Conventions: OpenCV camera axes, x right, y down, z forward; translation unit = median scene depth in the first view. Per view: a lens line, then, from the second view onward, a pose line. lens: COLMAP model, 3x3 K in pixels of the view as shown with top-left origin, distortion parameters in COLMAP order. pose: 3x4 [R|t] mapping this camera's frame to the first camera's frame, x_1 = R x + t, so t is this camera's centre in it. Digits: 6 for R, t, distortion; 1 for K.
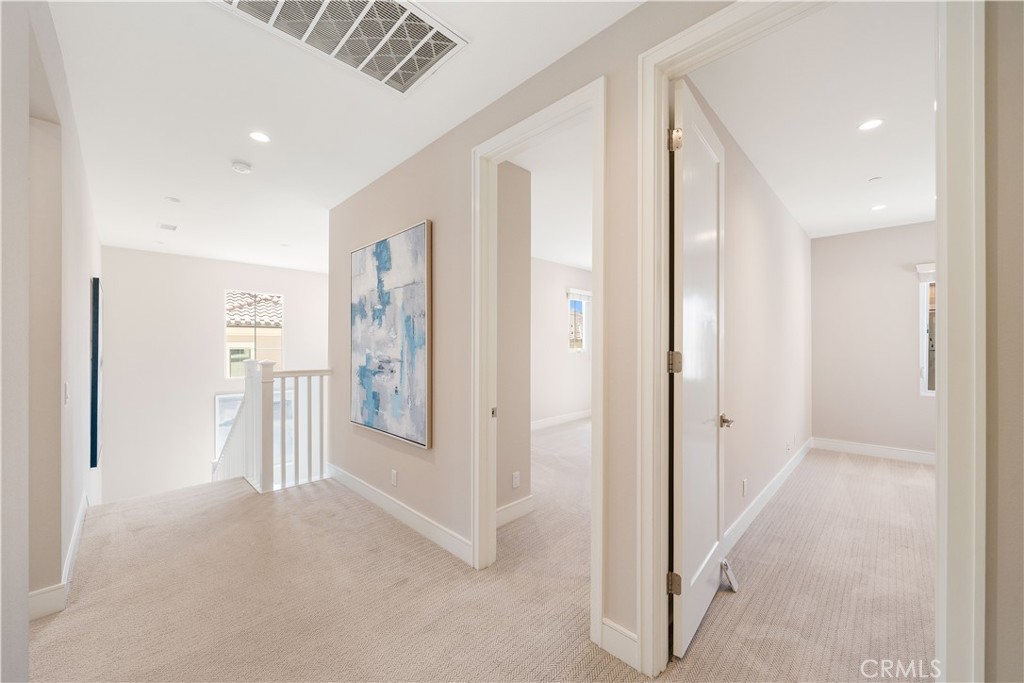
lens RADIAL K [[376.7, 0, 513.0], [0, 376.7, 345.7], [0, 0, 1]] dist [0.011911, 0.000019]
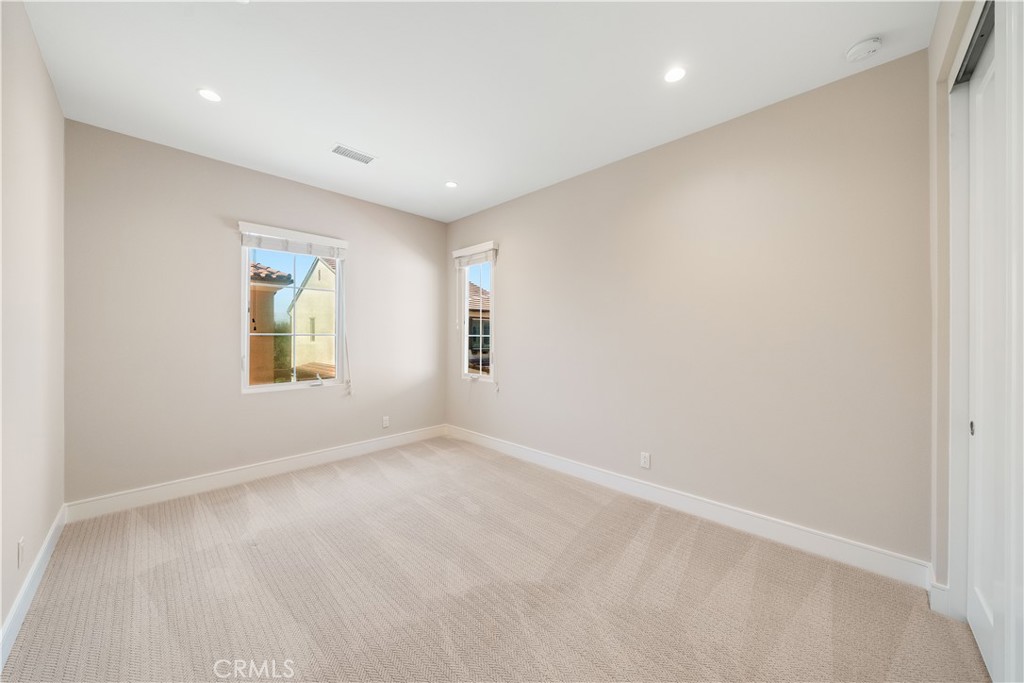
lens RADIAL K [[351.6, 0, 513.1], [0, 351.6, 337.4], [0, 0, 1]] dist [-0.004798, -0.000404]
pose [[-0.009952, -0.002471, 0.999947, 0.333432], [-0.007313, 0.999970, 0.002399, 0.011698], [-0.999924, -0.007289, -0.009970, 0.429361]]
